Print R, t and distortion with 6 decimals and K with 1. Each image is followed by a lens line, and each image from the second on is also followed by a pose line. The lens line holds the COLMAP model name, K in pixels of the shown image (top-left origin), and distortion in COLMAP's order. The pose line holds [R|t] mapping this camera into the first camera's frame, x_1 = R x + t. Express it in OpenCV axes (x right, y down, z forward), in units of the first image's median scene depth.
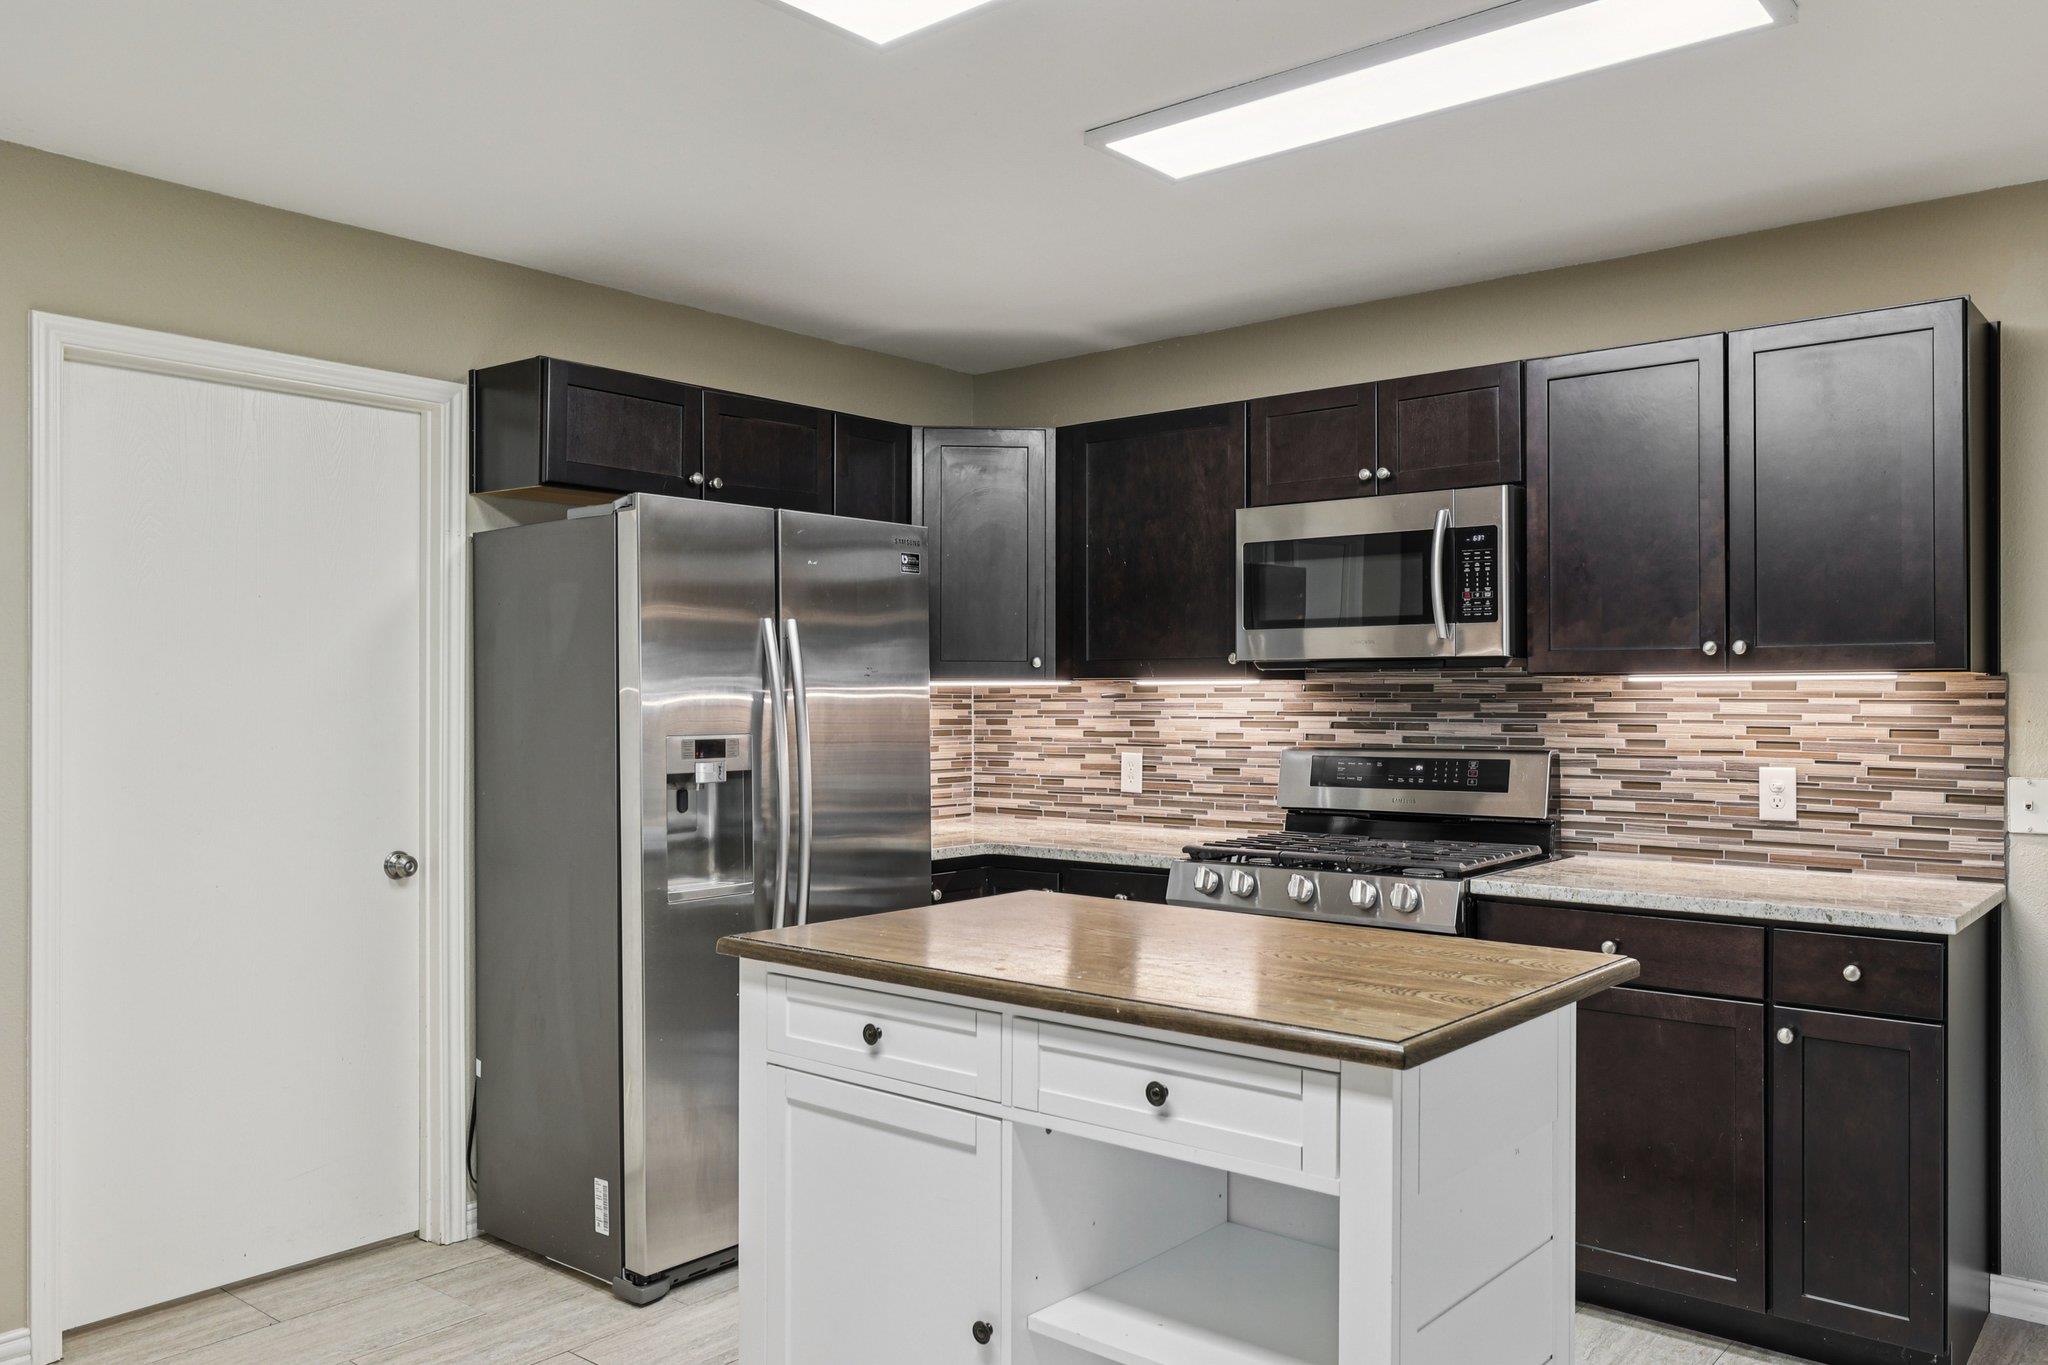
lens RADIAL K [[1516.5, 0, 1028.1], [0, 1516.5, 685.7], [0, 0, 1]] dist [-0.001474, -0.000706]
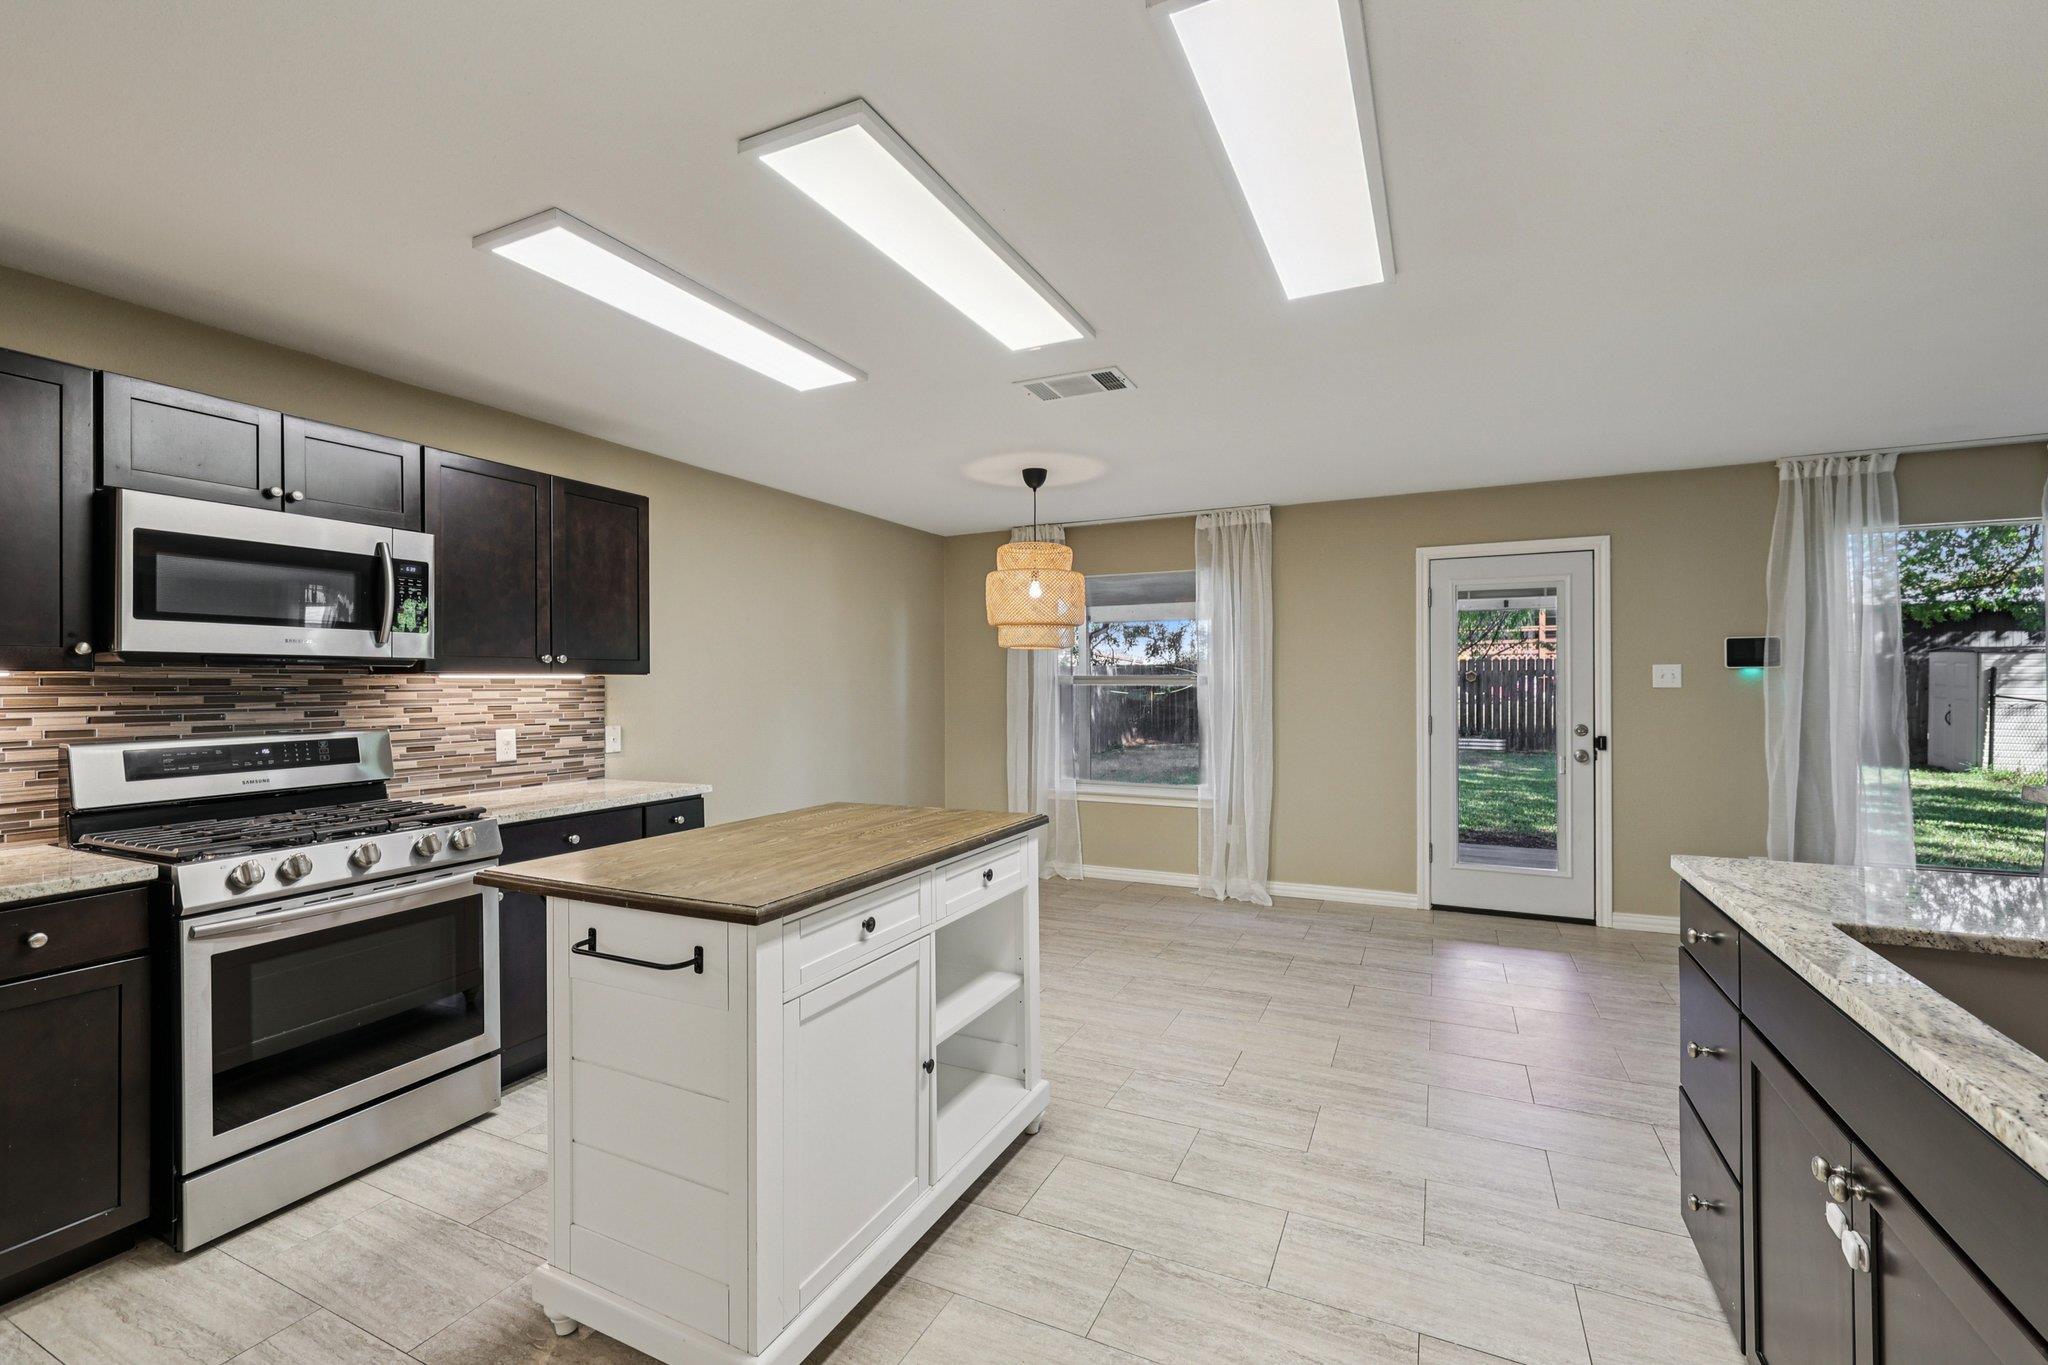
lens RADIAL K [[864.7, 0, 1024.0], [0, 864.7, 682.5], [0, 0, 1]] dist [-0.000795, 0.000460]
pose [[-0.241816, 0.004932, 0.970310, -0.569095], [0.001881, 0.999988, -0.004614, 0.006668], [-0.970320, 0.000709, -0.241822, 0.658020]]
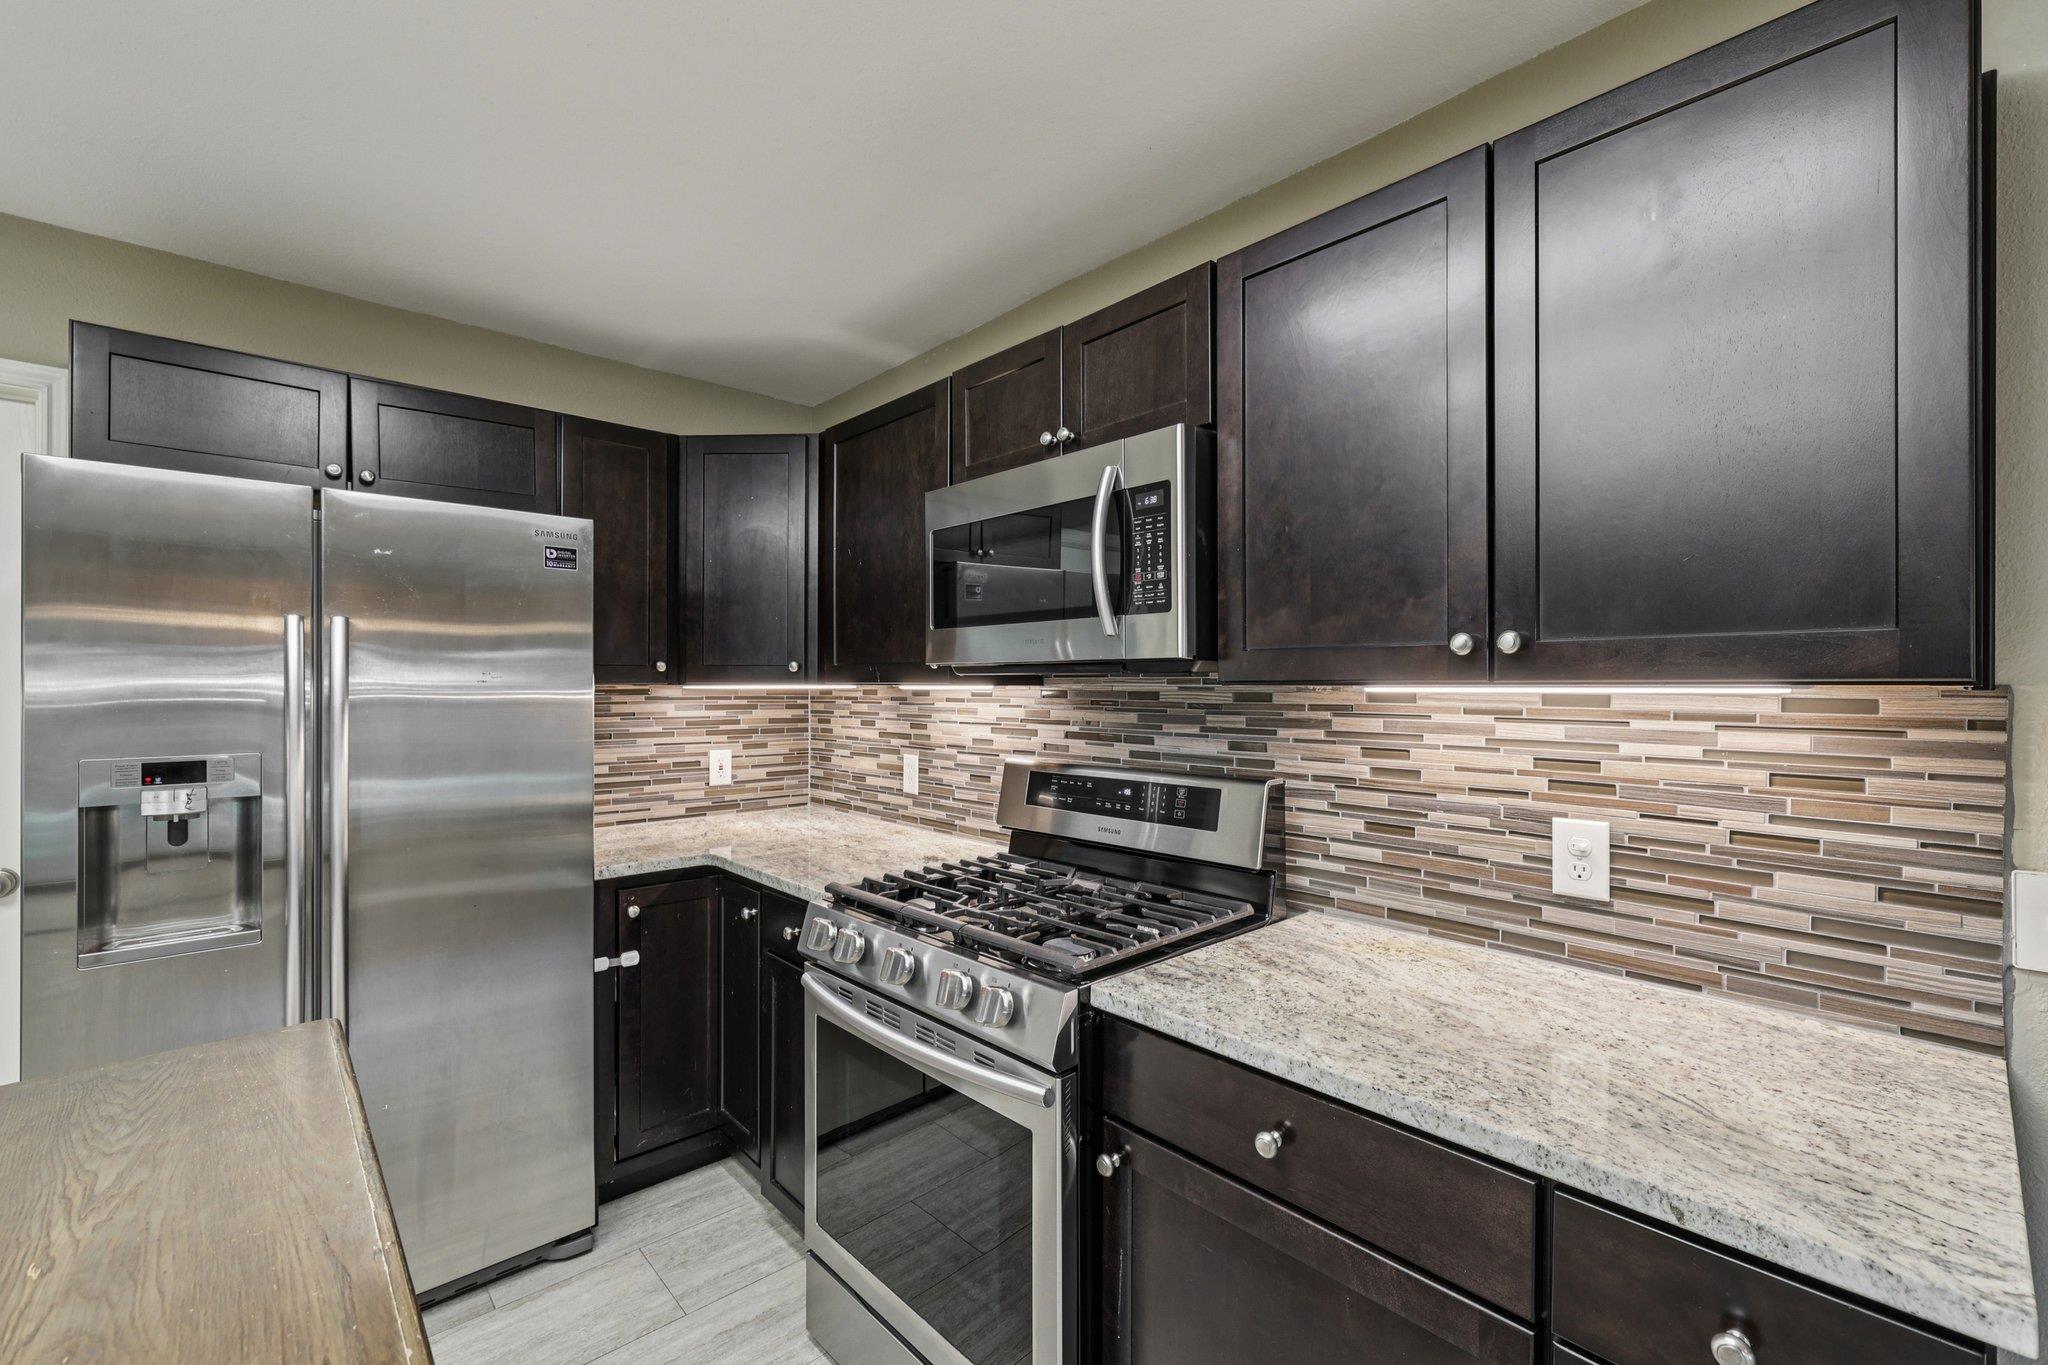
lens RADIAL K [[864.7, 0, 1024.0], [0, 864.7, 682.5], [0, 0, 1]] dist [-0.000795, 0.000460]
pose [[0.990995, 0.002676, -0.133870, 0.290850], [-0.002286, 0.999993, 0.003065, -0.008639], [0.133877, -0.002732, 0.990994, 0.566636]]
